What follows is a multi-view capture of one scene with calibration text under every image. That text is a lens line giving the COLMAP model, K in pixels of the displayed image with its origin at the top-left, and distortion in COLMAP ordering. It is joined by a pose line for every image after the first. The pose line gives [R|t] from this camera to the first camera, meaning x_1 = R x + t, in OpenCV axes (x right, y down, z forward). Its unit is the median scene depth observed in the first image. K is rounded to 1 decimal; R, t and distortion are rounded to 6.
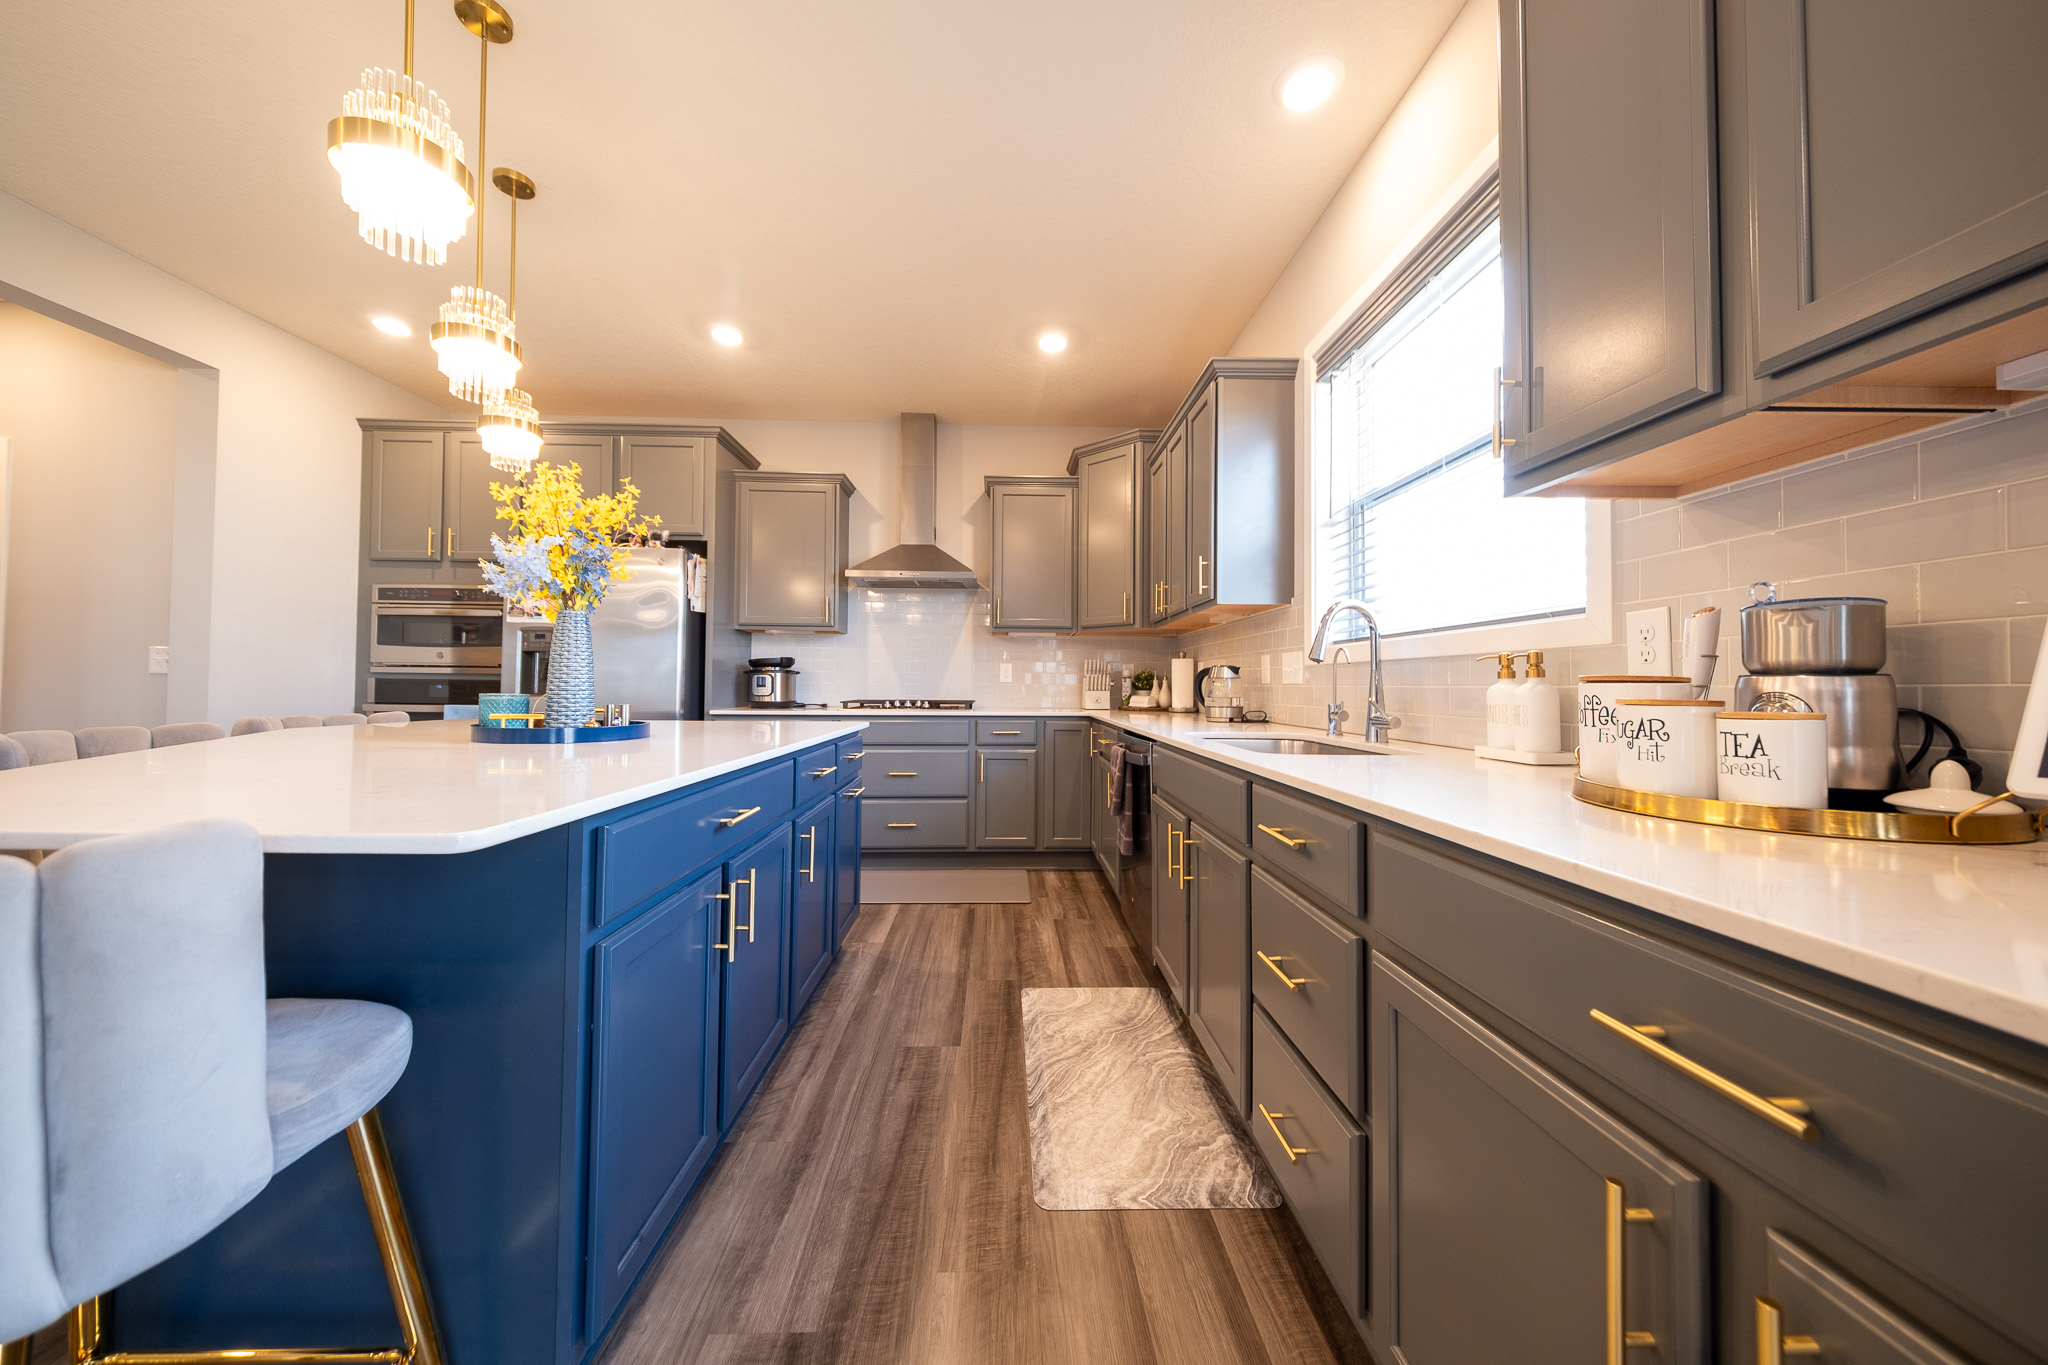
lens RADIAL K [[689.5, 0, 1019.6], [0, 689.5, 677.5], [0, 0, 1]] dist [0.001640, -0.000966]
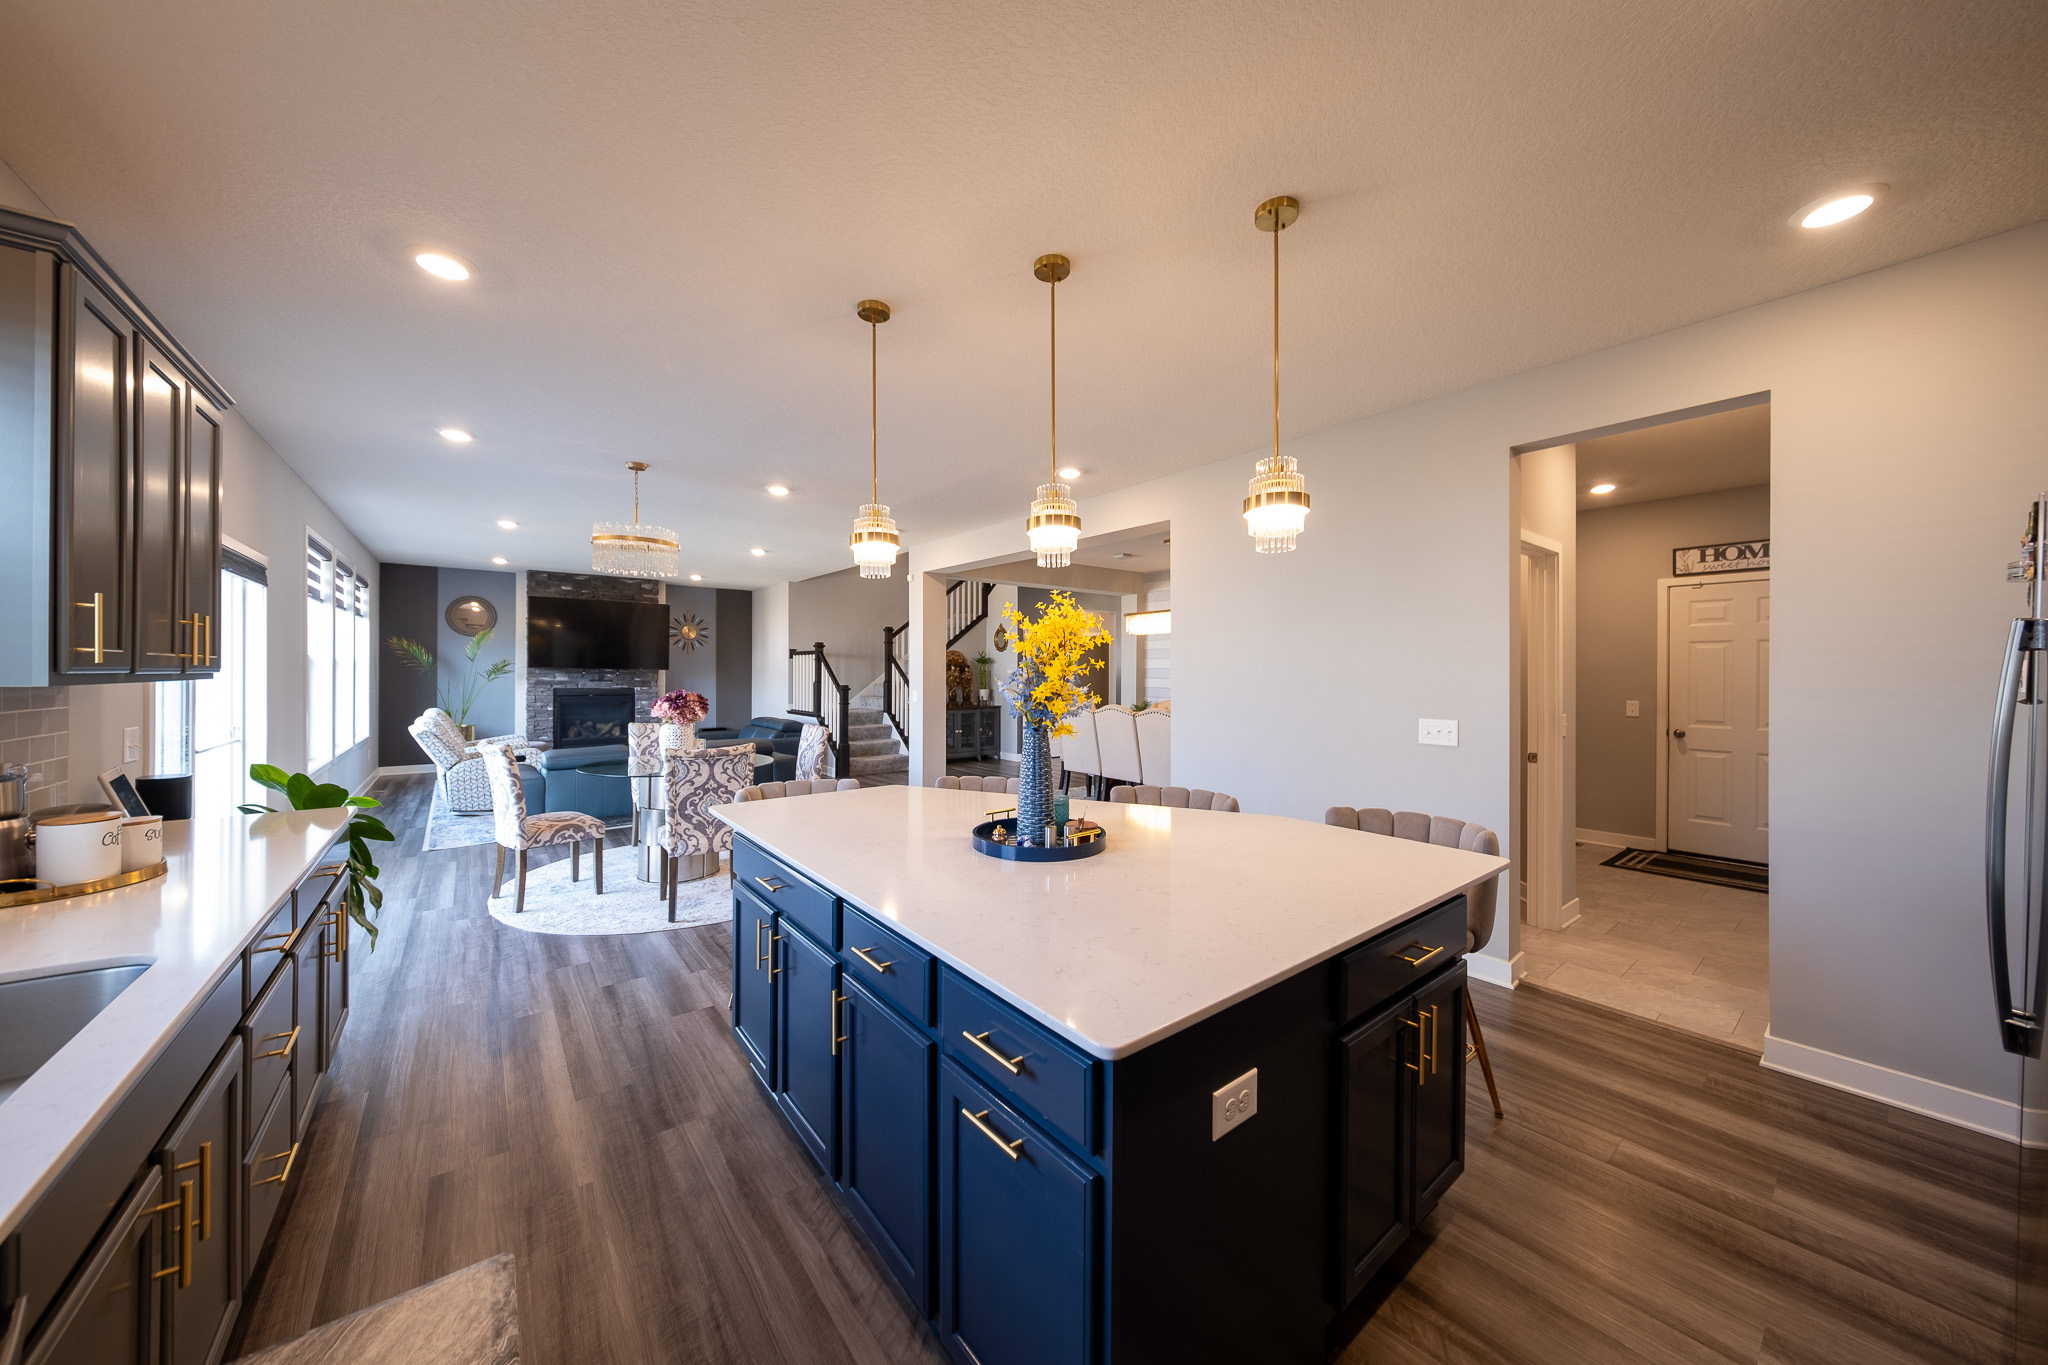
lens RADIAL K [[689.5, 0, 1029.9], [0, 689.5, 675.4], [0, 0, 1]] dist [0.001640, -0.000966]
pose [[-0.799475, -0.006847, -0.600660, 0.016440], [-0.000104, 0.999937, -0.011259, -0.120124], [0.600699, -0.008939, -0.799425, 1.286837]]
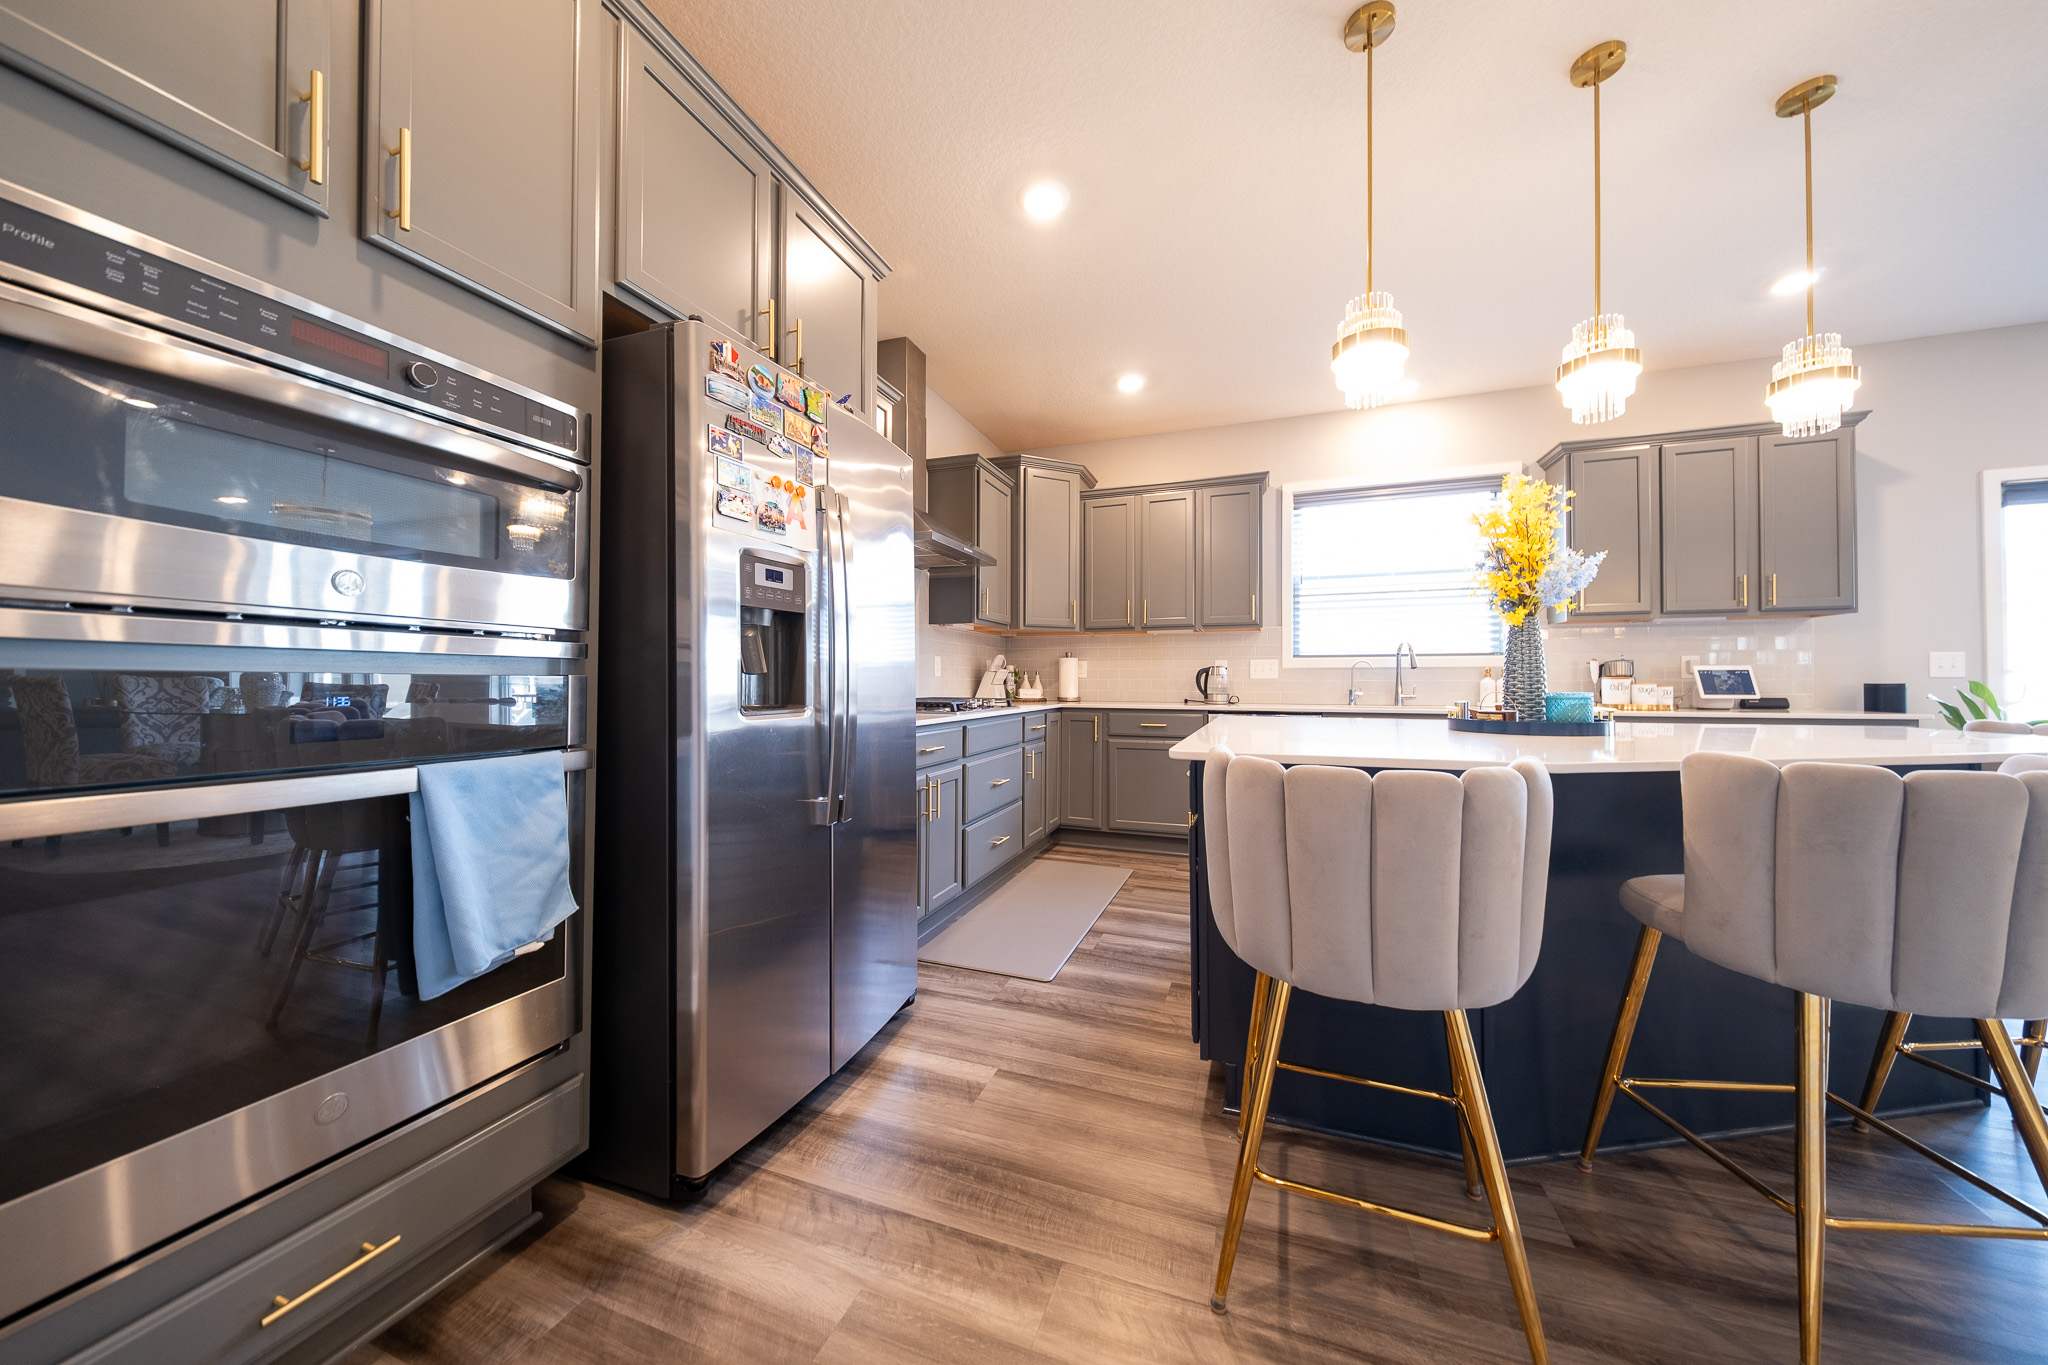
lens RADIAL K [[689.5, 0, 1024.5], [0, 689.5, 675.3], [0, 0, 1]] dist [0.001640, -0.000966]
pose [[0.365128, -0.000747, 0.930957, -1.360675], [-0.007449, 0.999965, 0.003723, -0.000210], [-0.930928, -0.008294, 0.365109, 0.914877]]
